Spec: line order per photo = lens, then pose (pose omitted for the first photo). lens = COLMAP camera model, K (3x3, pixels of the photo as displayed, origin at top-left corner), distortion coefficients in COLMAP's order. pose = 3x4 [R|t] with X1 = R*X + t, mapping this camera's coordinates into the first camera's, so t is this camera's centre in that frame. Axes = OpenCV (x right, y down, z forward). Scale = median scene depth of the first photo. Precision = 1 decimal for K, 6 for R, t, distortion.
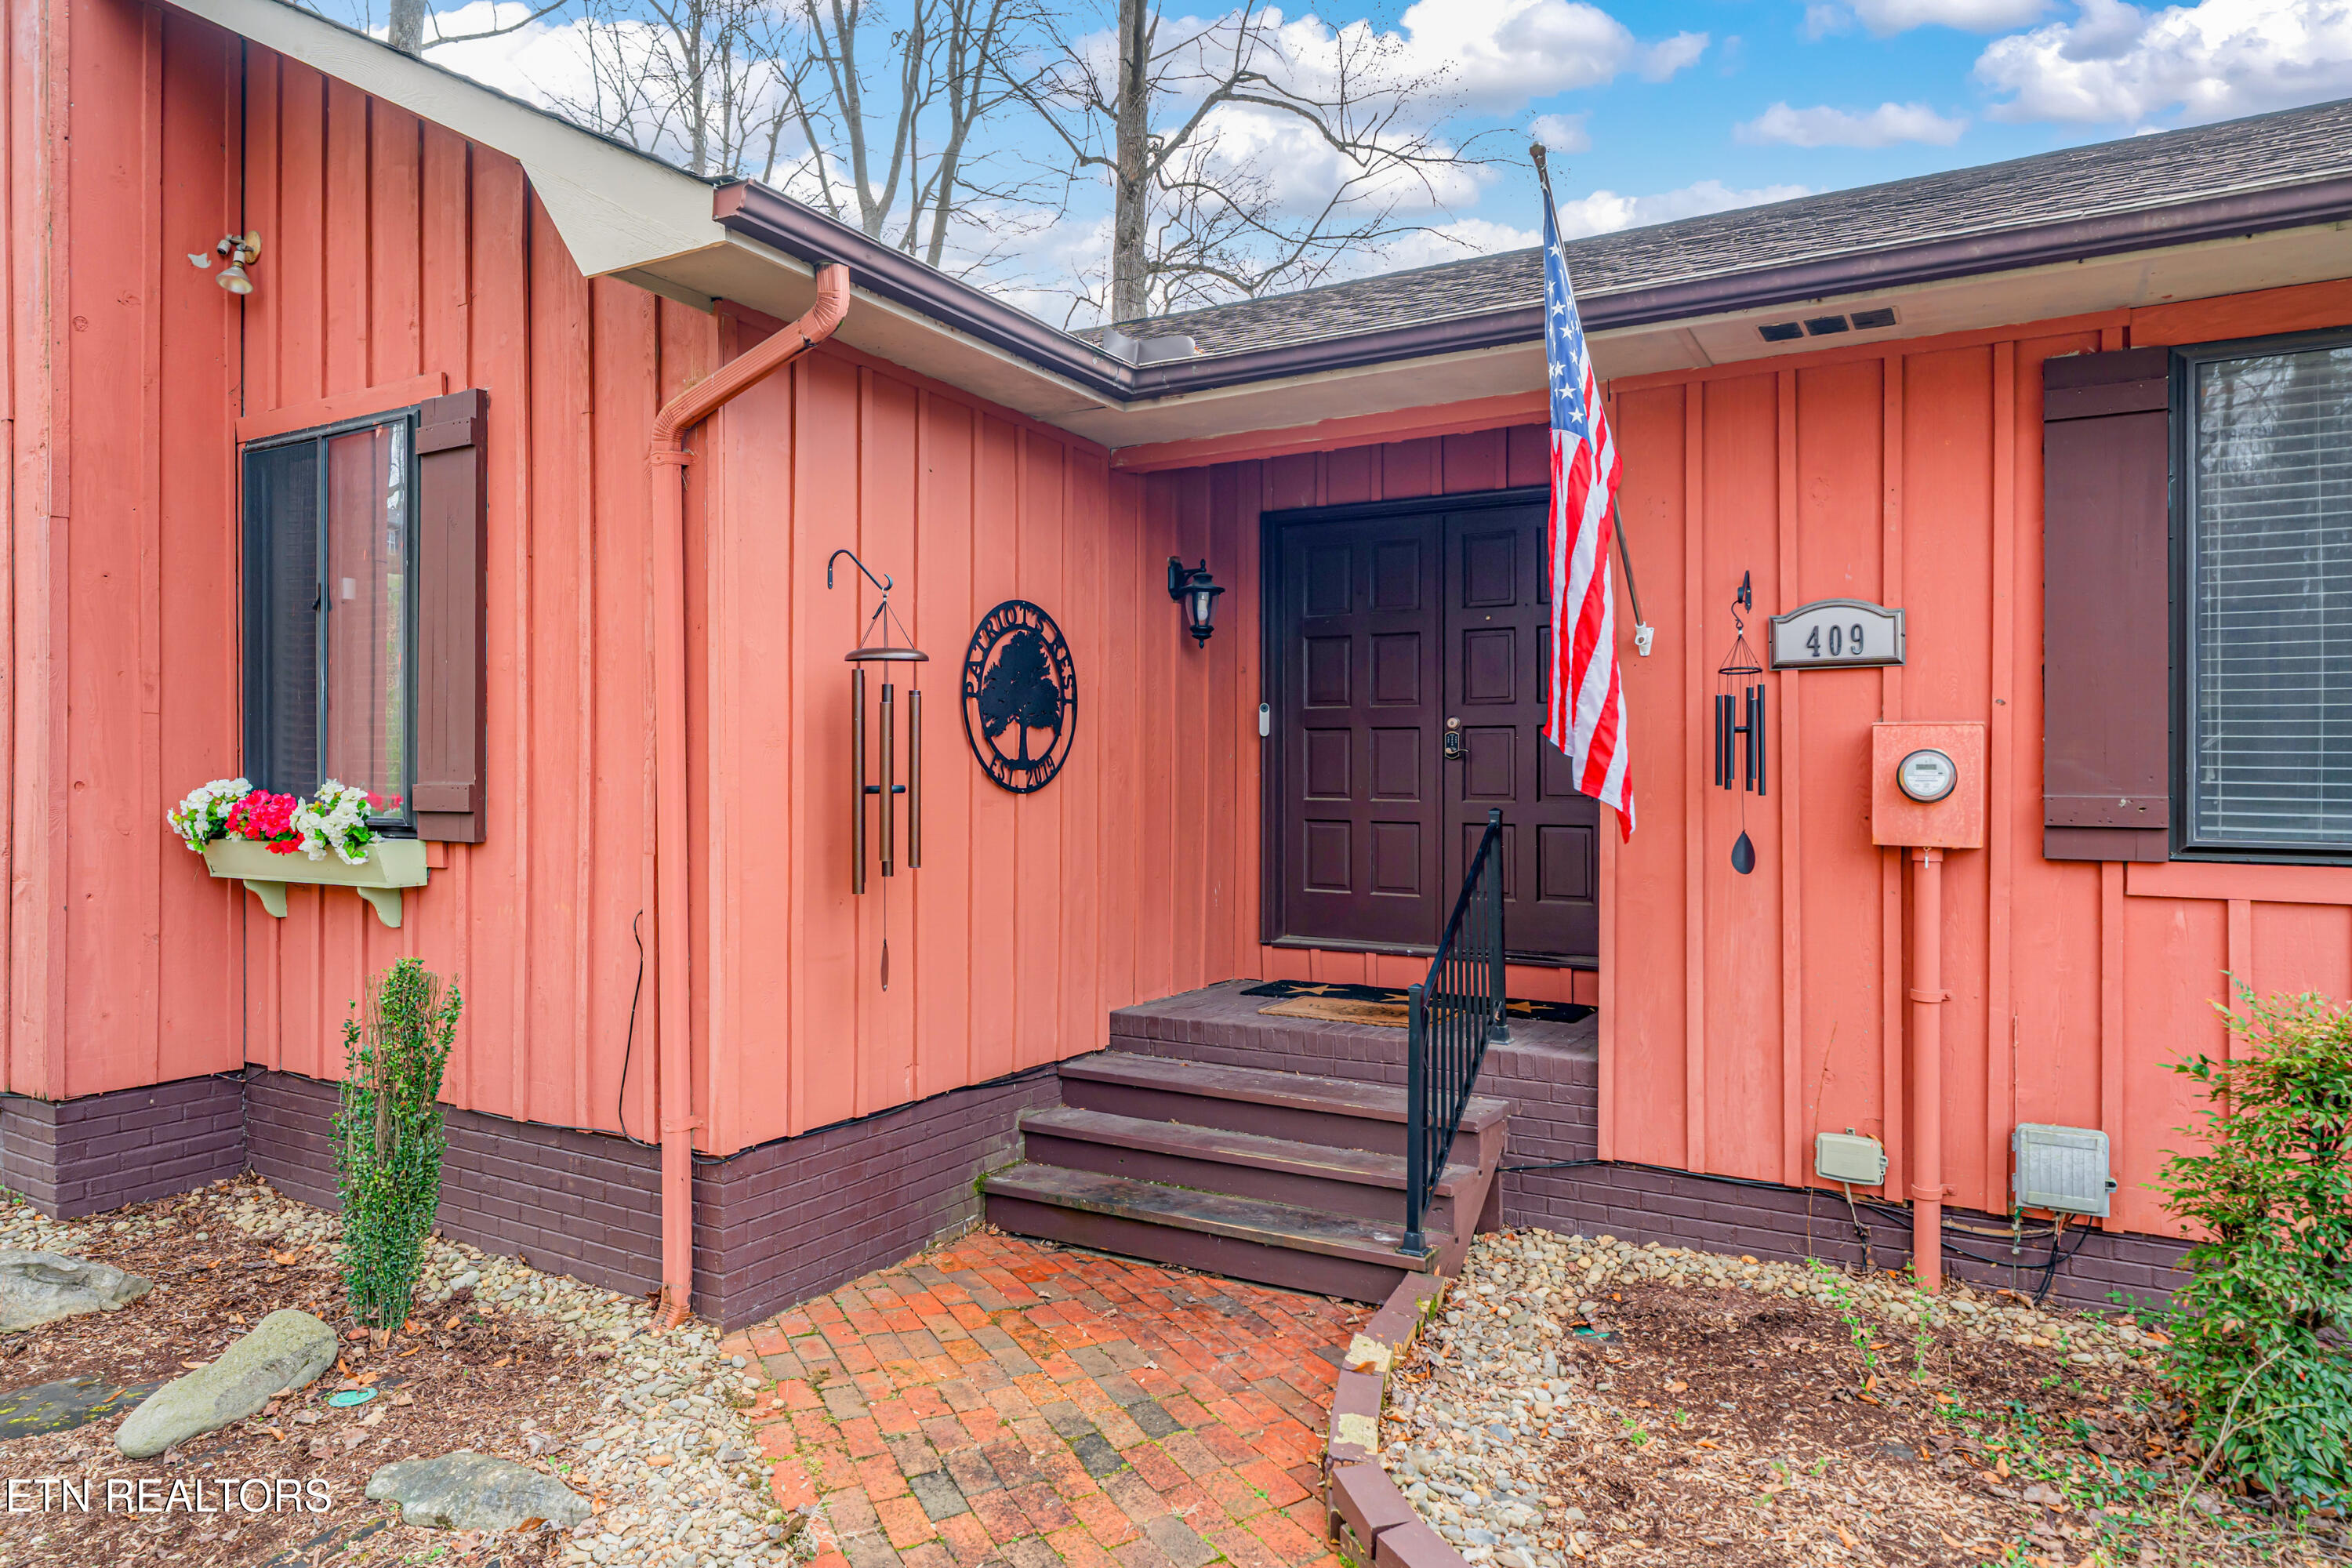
lens RADIAL K [[1422.4, 0, 1184.5], [0, 1422.4, 786.7], [0, 0, 1]] dist [-0.002863, 0.000932]
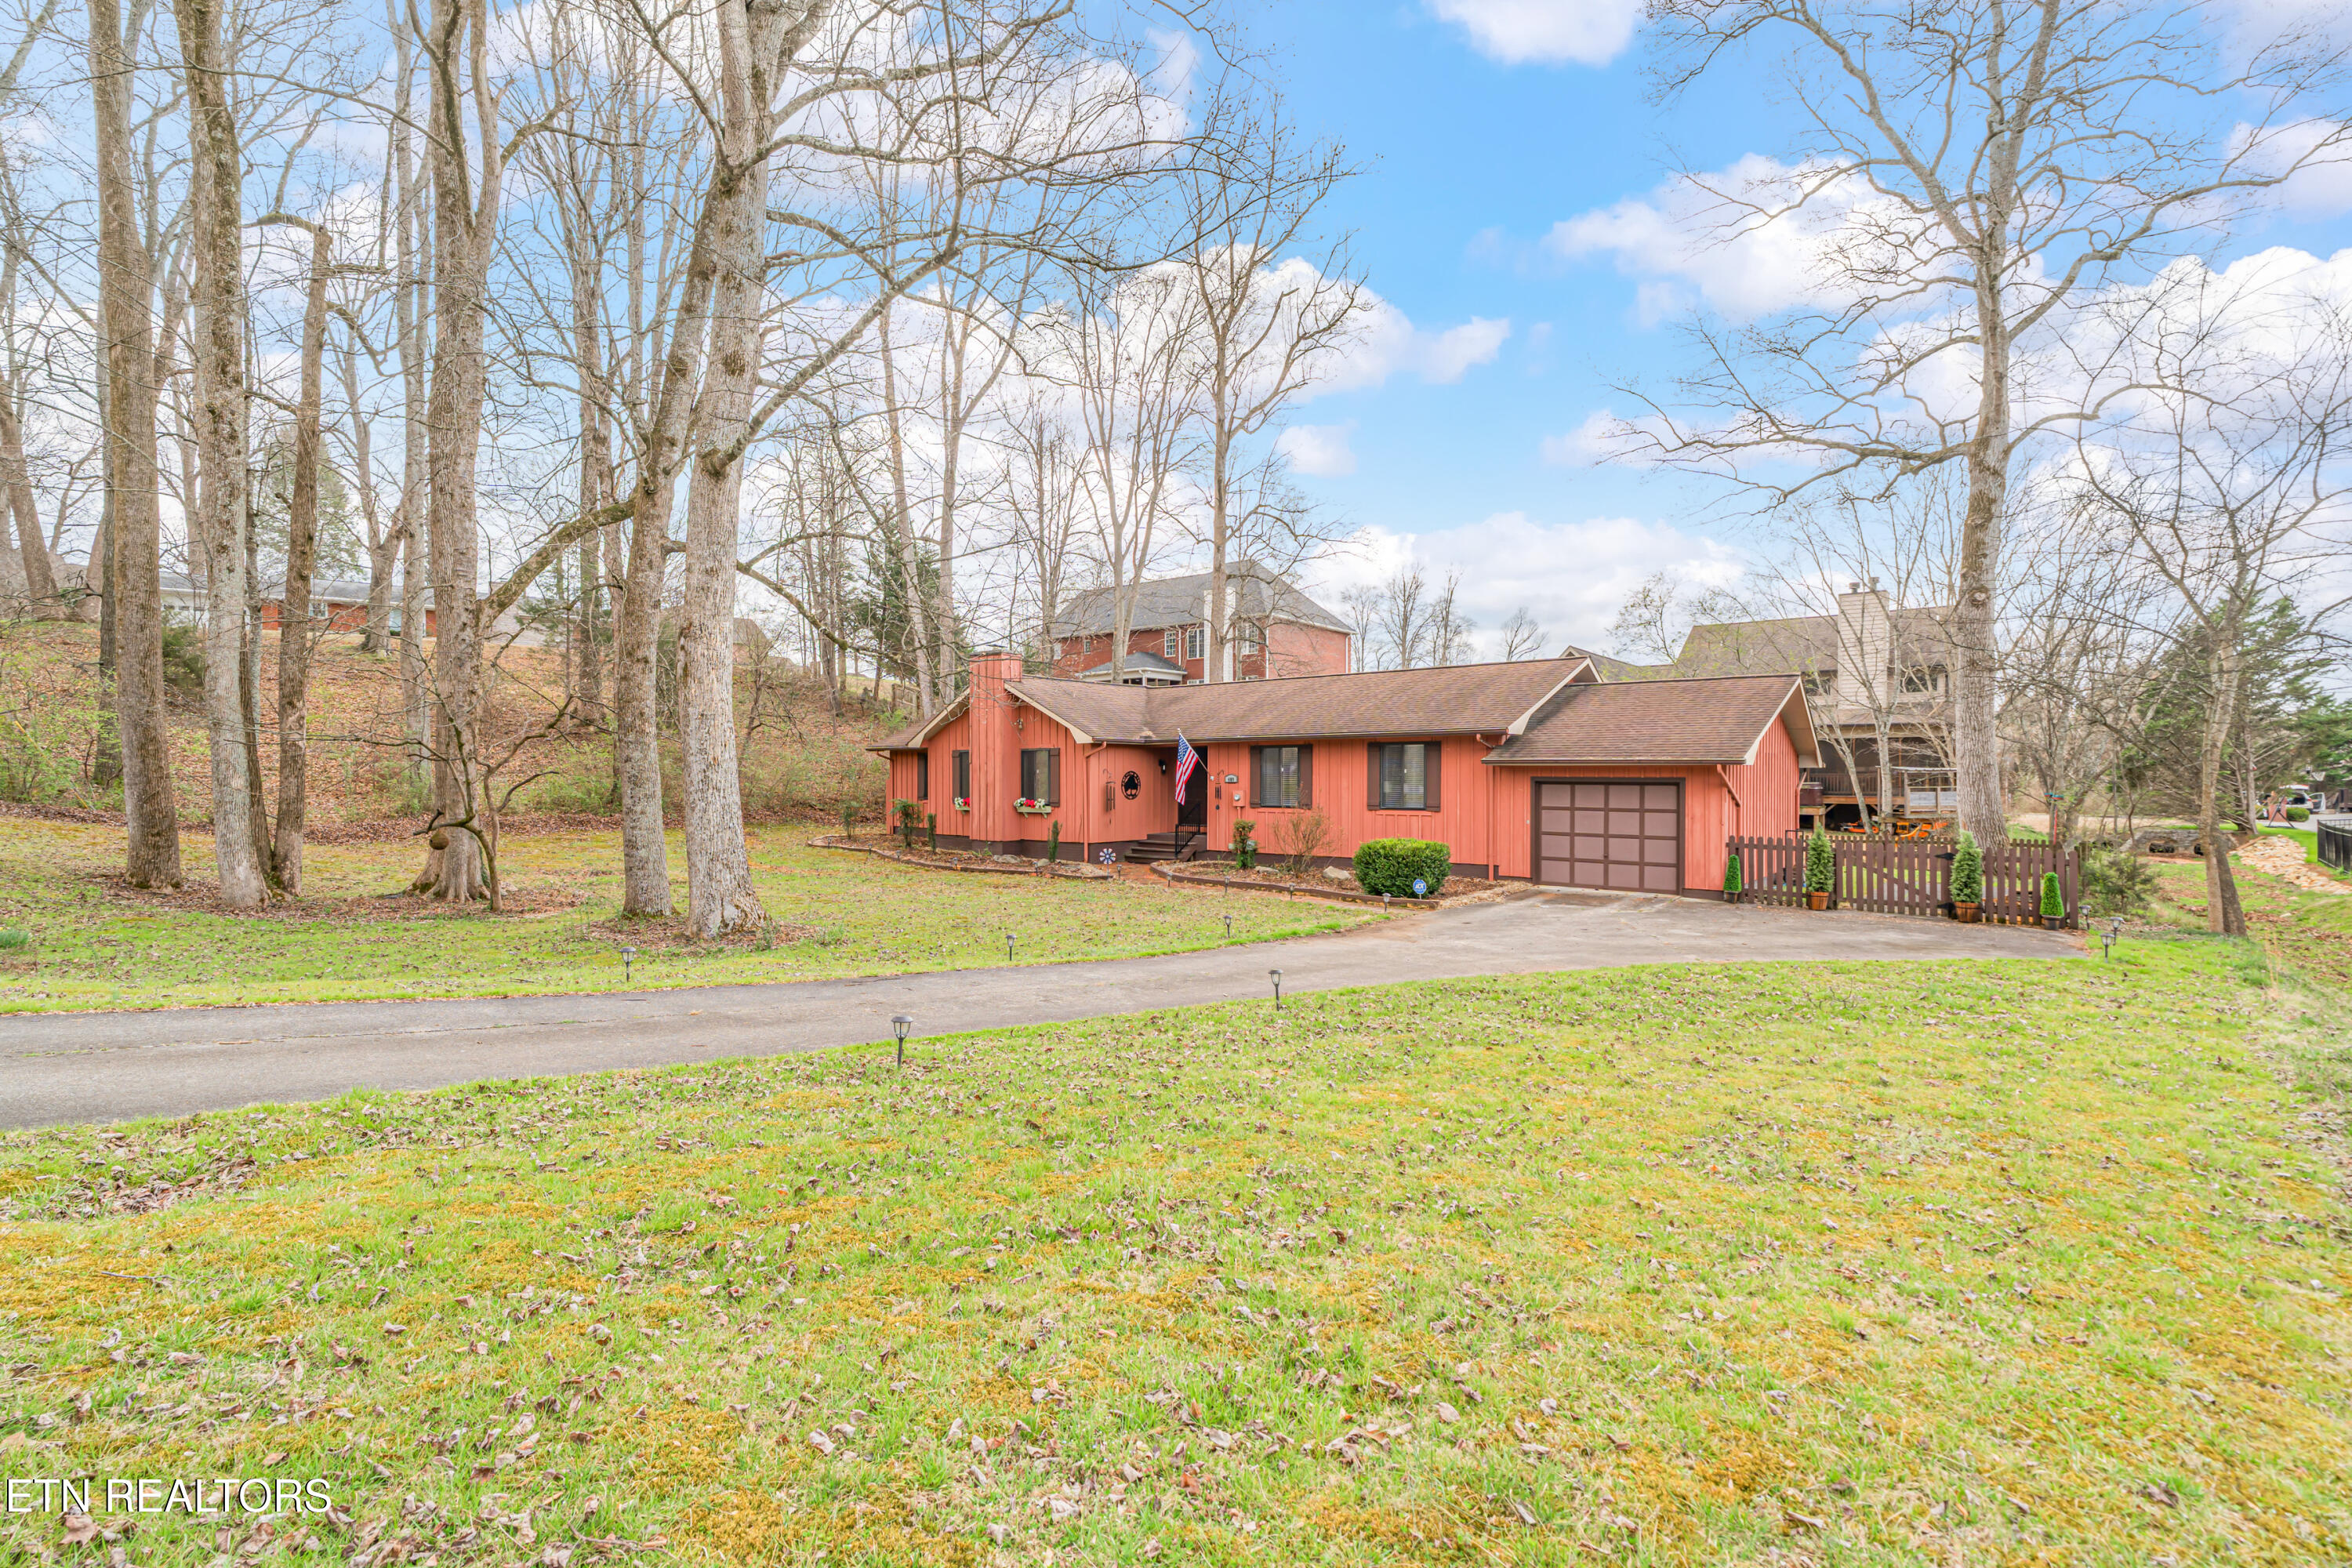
lens RADIAL K [[1092.3, 0, 1174.3], [0, 1092.3, 839.8], [0, 0, 1]] dist [-0.004834, 0.002485]
pose [[0.984217, 0.002769, -0.176942, 1.085996], [0.006955, 0.998500, 0.054310, -0.090550], [0.176827, -0.054684, 0.982722, -4.403307]]
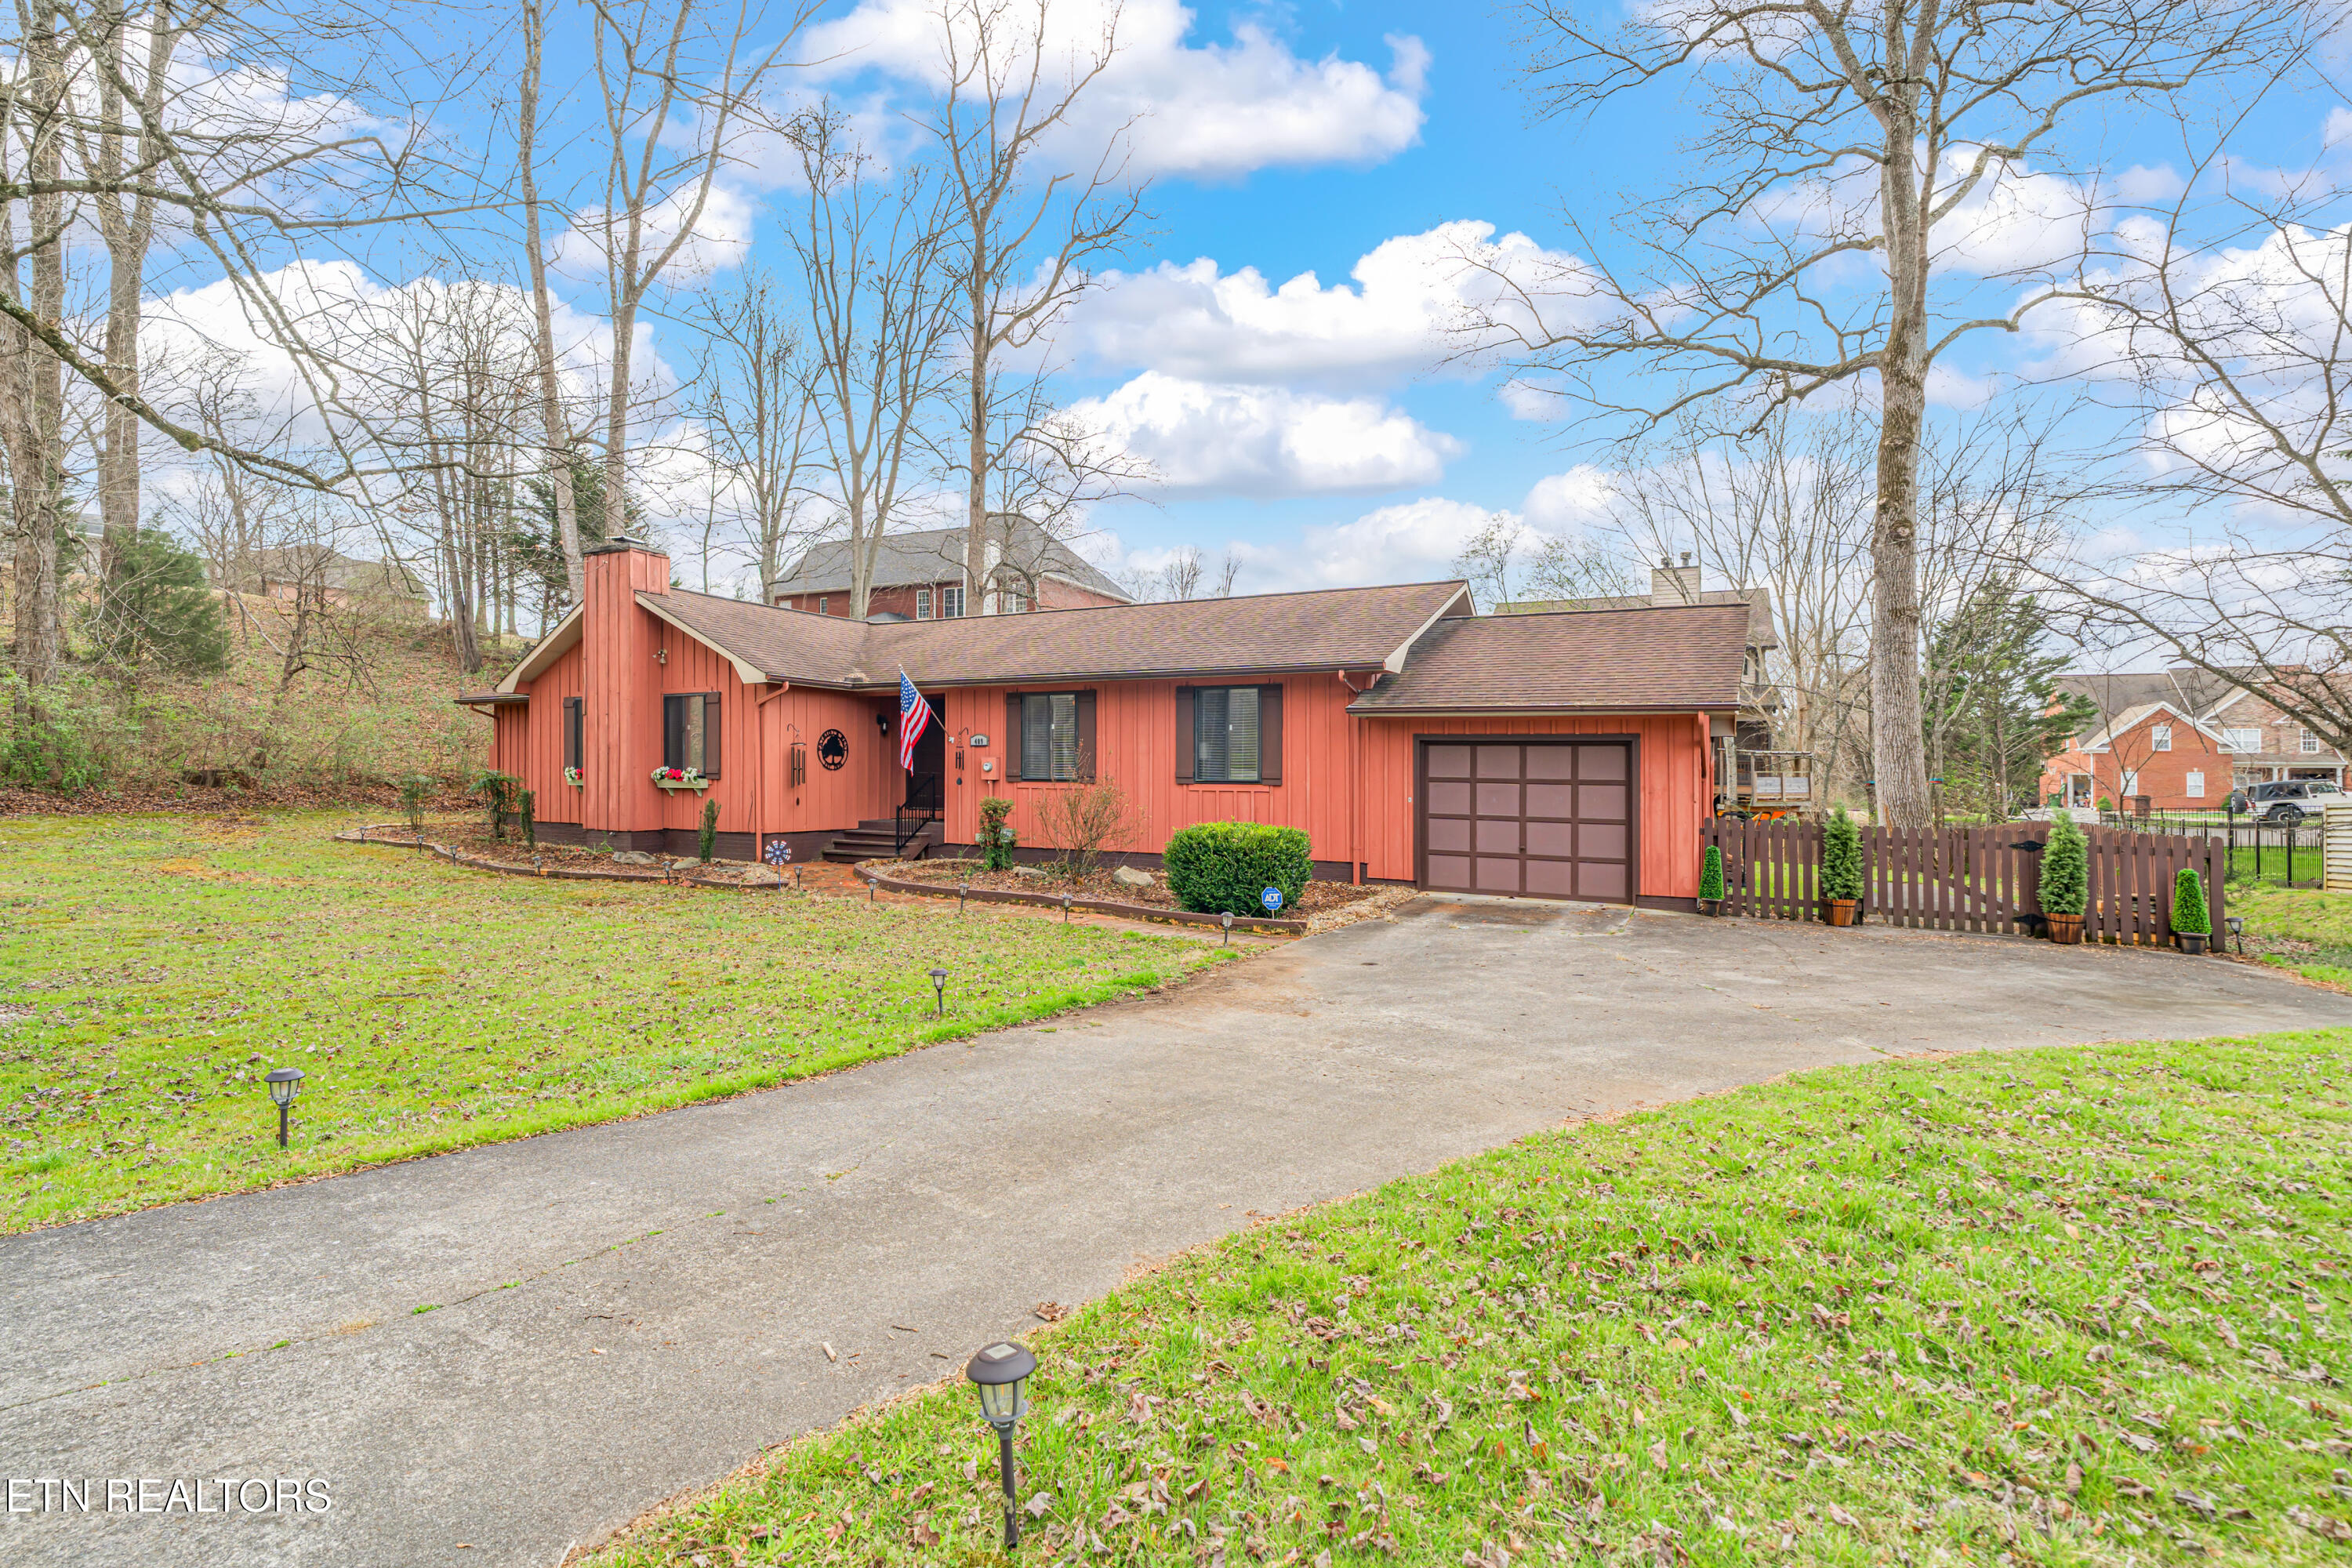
lens RADIAL K [[1092.3, 0, 1182.0], [0, 1092.3, 804.3], [0, 0, 1]] dist [-0.004834, 0.002485]
pose [[0.999294, 0.002078, 0.037520, 0.965311], [-0.002993, 0.999699, 0.024353, 0.027132], [-0.037458, -0.024448, 0.998999, -2.828804]]
